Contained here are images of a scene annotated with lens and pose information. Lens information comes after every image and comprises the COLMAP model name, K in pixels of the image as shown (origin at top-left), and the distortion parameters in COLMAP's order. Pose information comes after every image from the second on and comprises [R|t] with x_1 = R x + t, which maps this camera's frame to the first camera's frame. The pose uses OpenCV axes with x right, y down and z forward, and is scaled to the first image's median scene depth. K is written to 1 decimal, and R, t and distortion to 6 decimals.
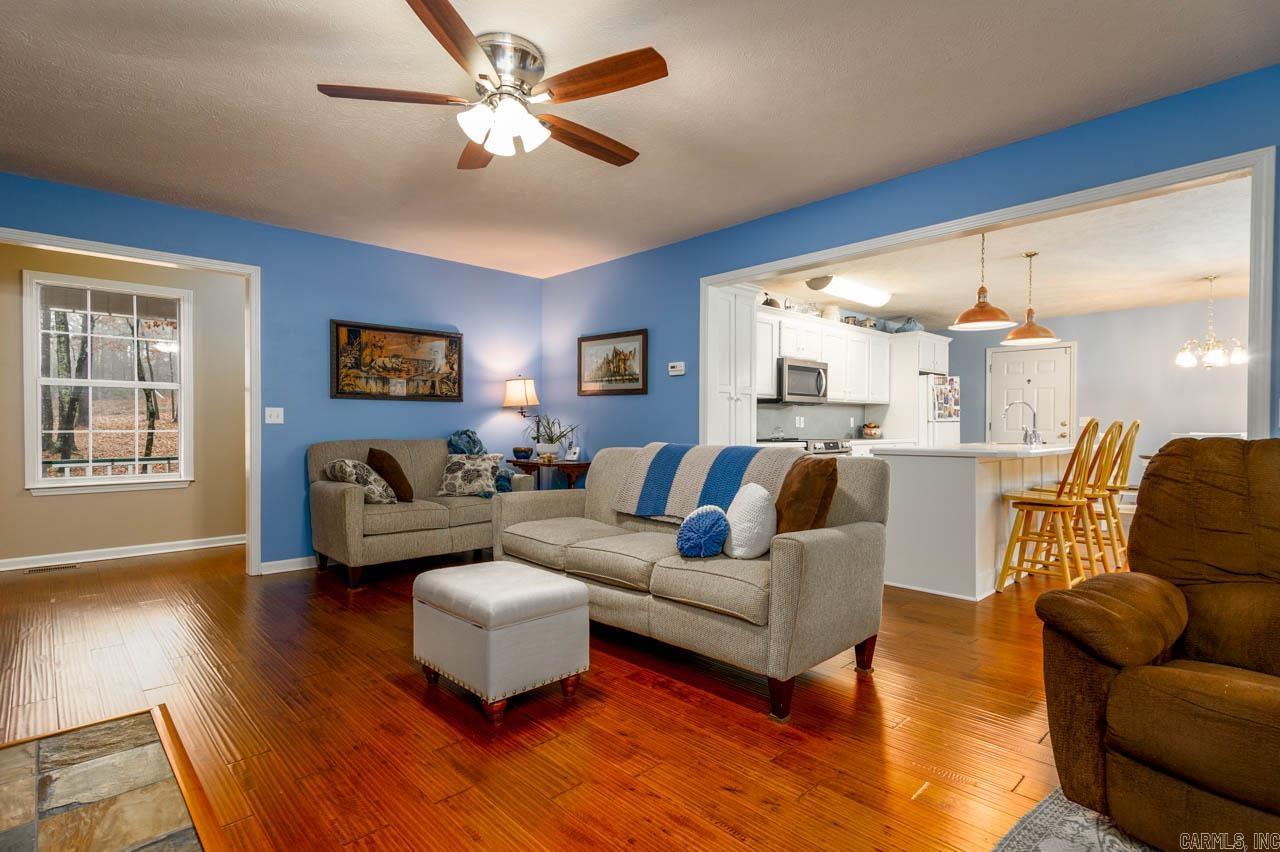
lens RADIAL K [[631.9, 0, 642.8], [0, 631.9, 437.9], [0, 0, 1]] dist [0.014647, 0.002743]
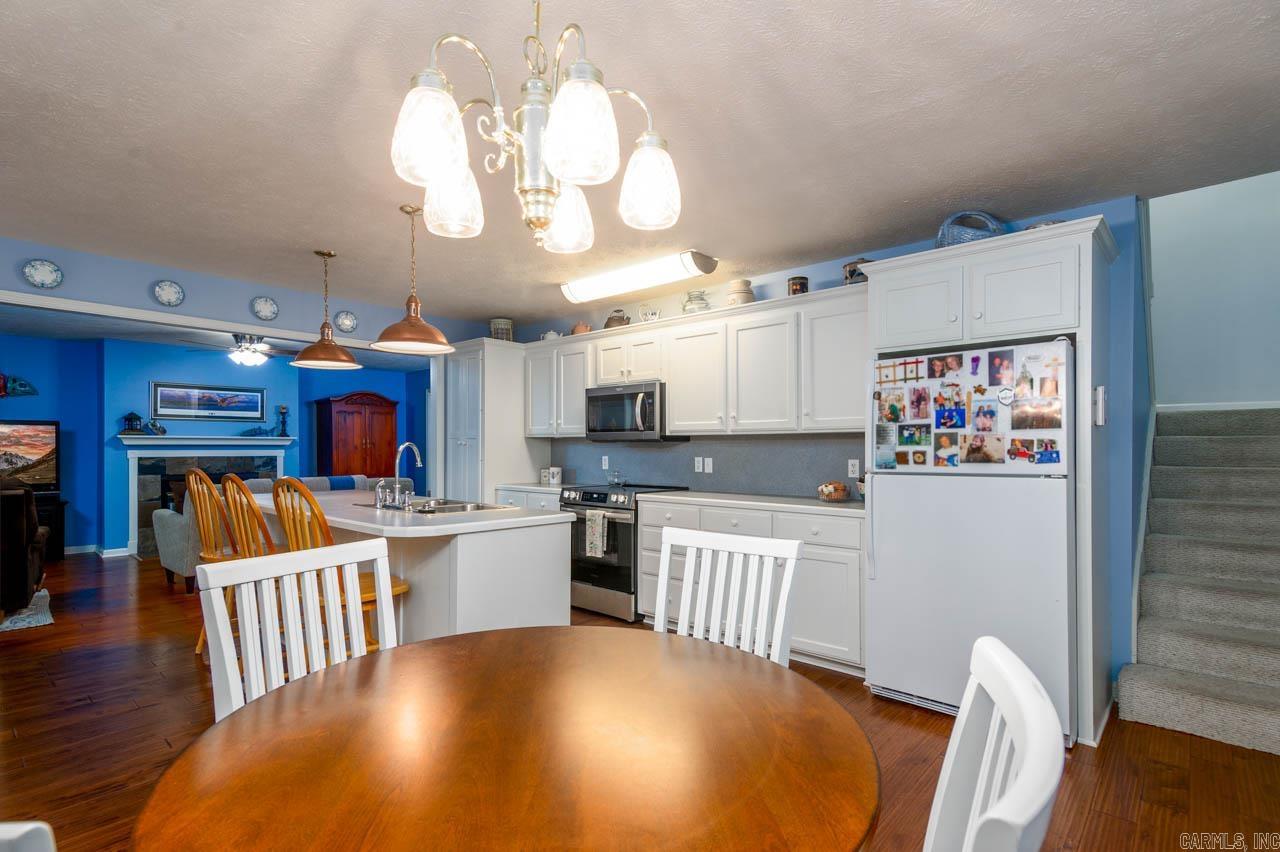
lens RADIAL K [[617.2, 0, 623.5], [0, 617.2, 450.0], [0, 0, 1]] dist [0.029058, -0.004926]
pose [[0.056820, 0.003370, -0.998379, 1.049075], [-0.019369, 0.999810, 0.002273, -0.046933], [0.998197, 0.019209, 0.056874, 0.994589]]
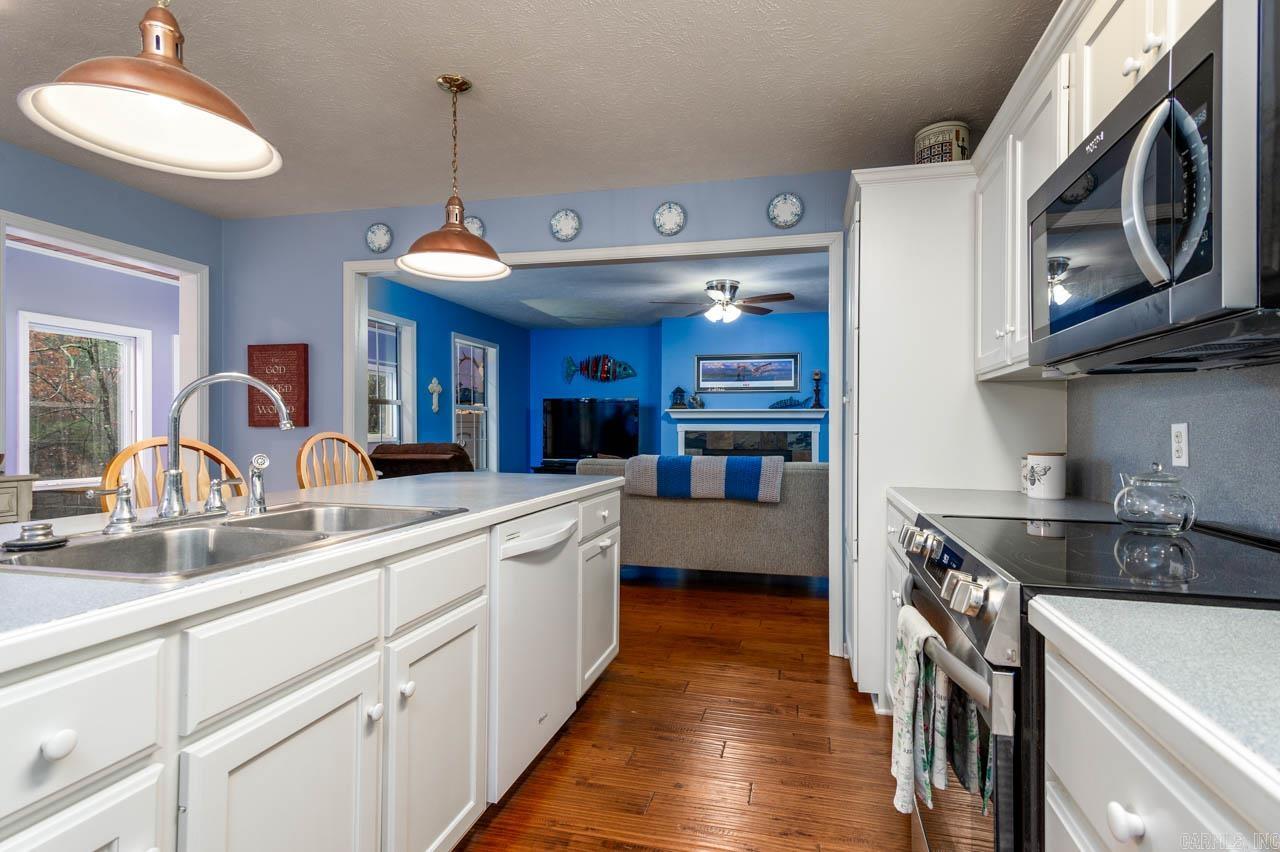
lens RADIAL K [[617.2, 0, 669.4], [0, 617.2, 426.8], [0, 0, 1]] dist [0.029058, -0.004926]
pose [[-0.836606, -0.007452, -0.547755, 0.482697], [-0.016152, 0.999808, 0.011069, -0.033226], [0.547567, 0.018108, -0.836566, 1.123429]]
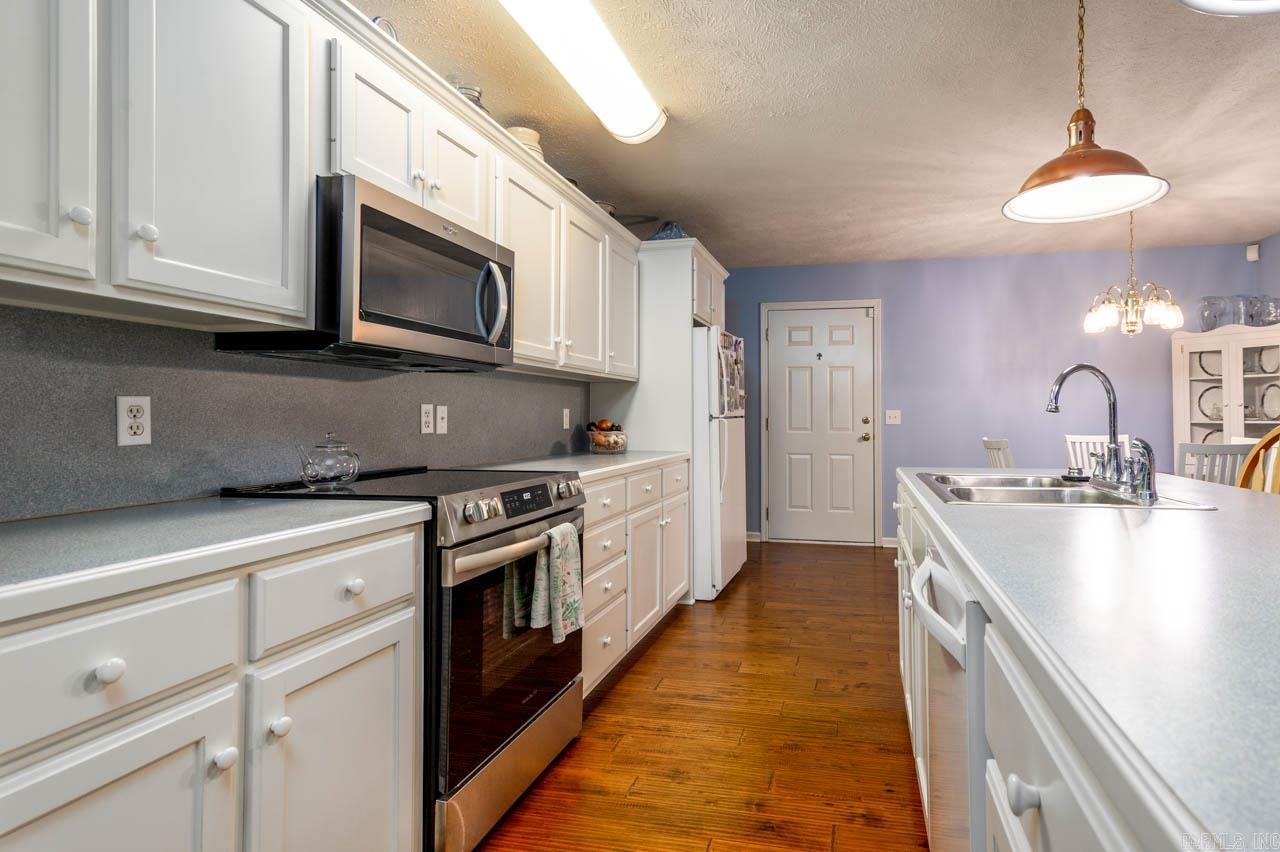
lens RADIAL K [[647.5, 0, 723.2], [0, 647.5, 406.0], [0, 0, 1]] dist [0.020741, 0.001556]
pose [[0.825579, 0.010885, 0.564182, 0.200008], [0.009599, 0.999398, -0.033329, -0.021410], [-0.564206, 0.032931, 0.824977, 0.689424]]
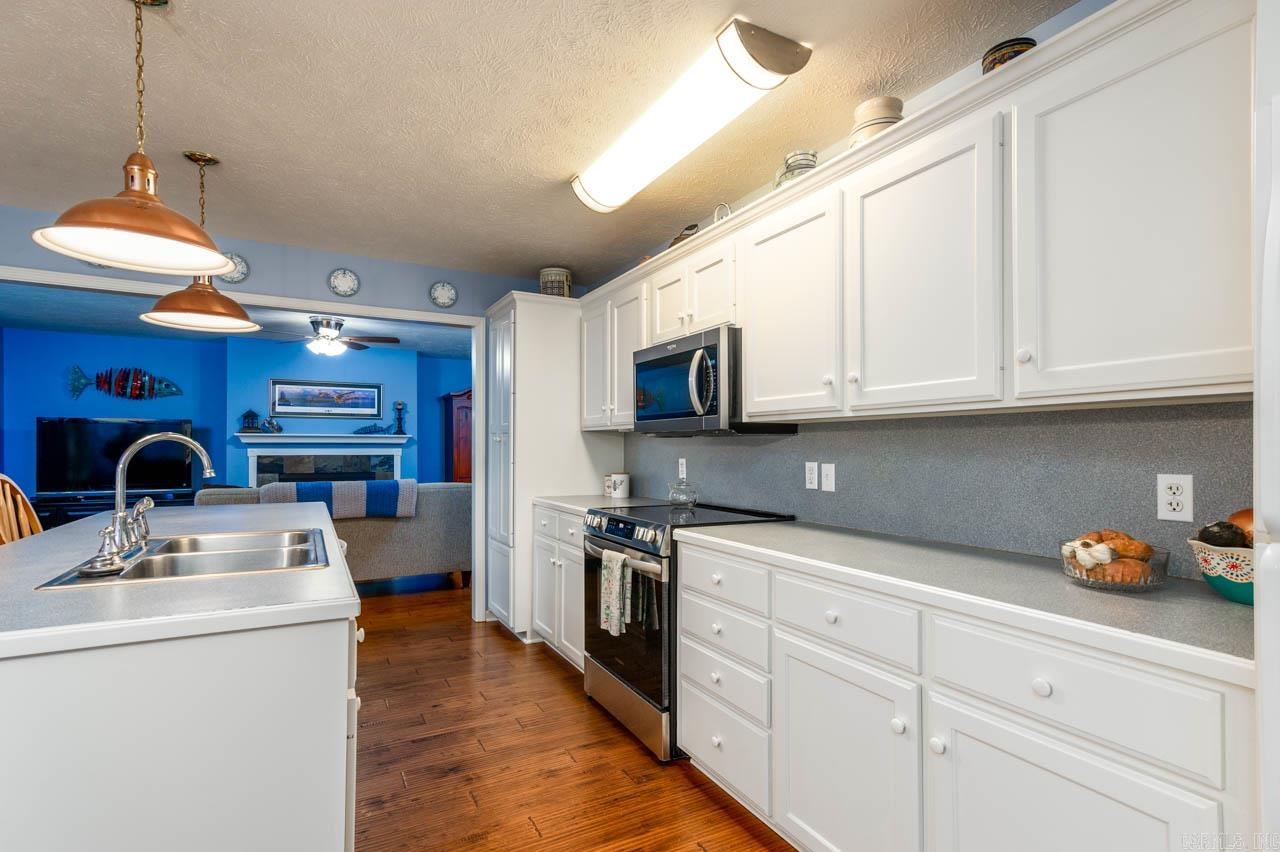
lens RADIAL K [[617.2, 0, 622.4], [0, 617.2, 442.5], [0, 0, 1]] dist [0.029058, -0.004926]
pose [[-0.288933, -0.007761, -0.957318, 0.723447], [-0.019216, 0.999813, -0.002306, -0.047939], [0.957156, 0.017730, -0.289028, 1.131560]]
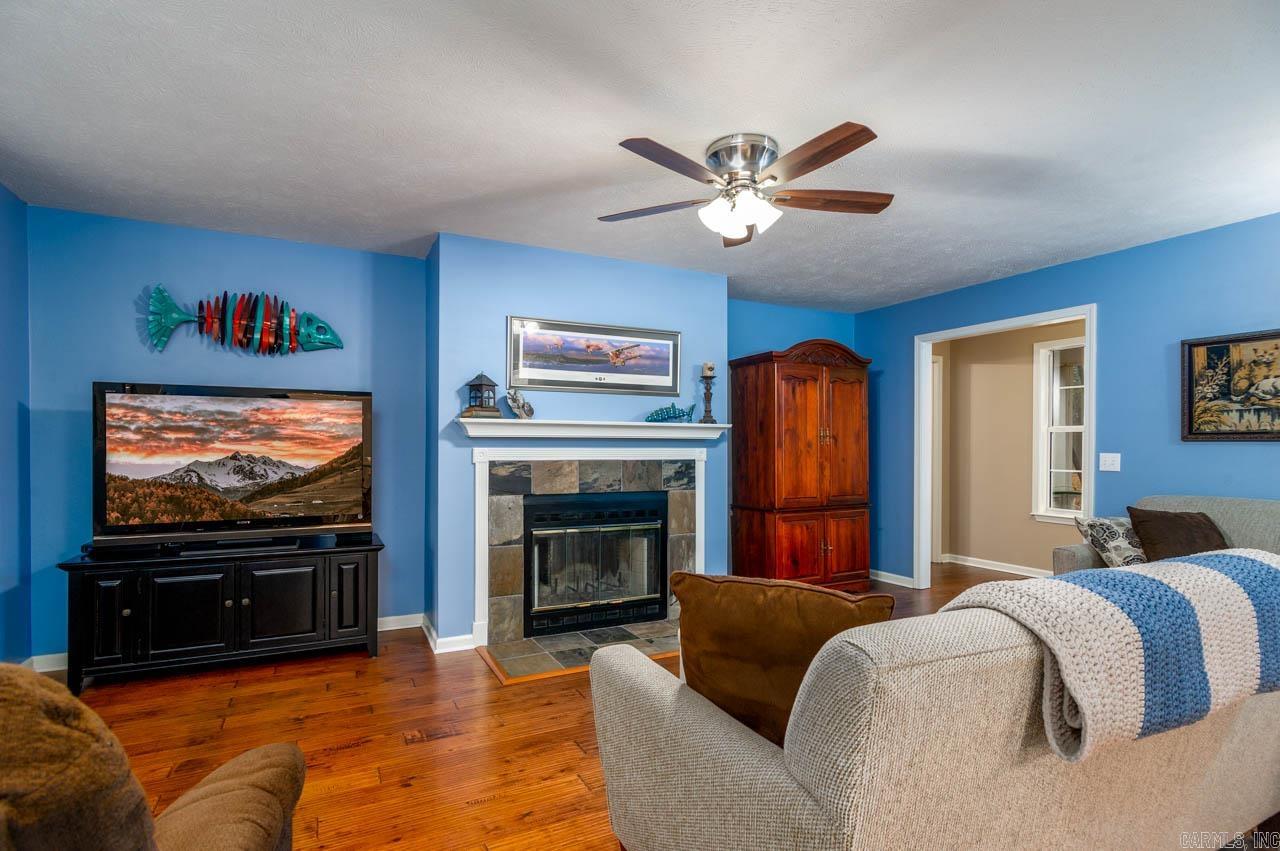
lens RADIAL K [[632.6, 0, 636.4], [0, 632.6, 446.0], [0, 0, 1]] dist [0.005219, 0.000103]
pose [[-0.299665, 0.003057, -0.954040, 0.357091], [-0.023925, 0.999656, 0.010718, -0.038083], [0.953745, 0.026038, -0.299488, 0.464346]]
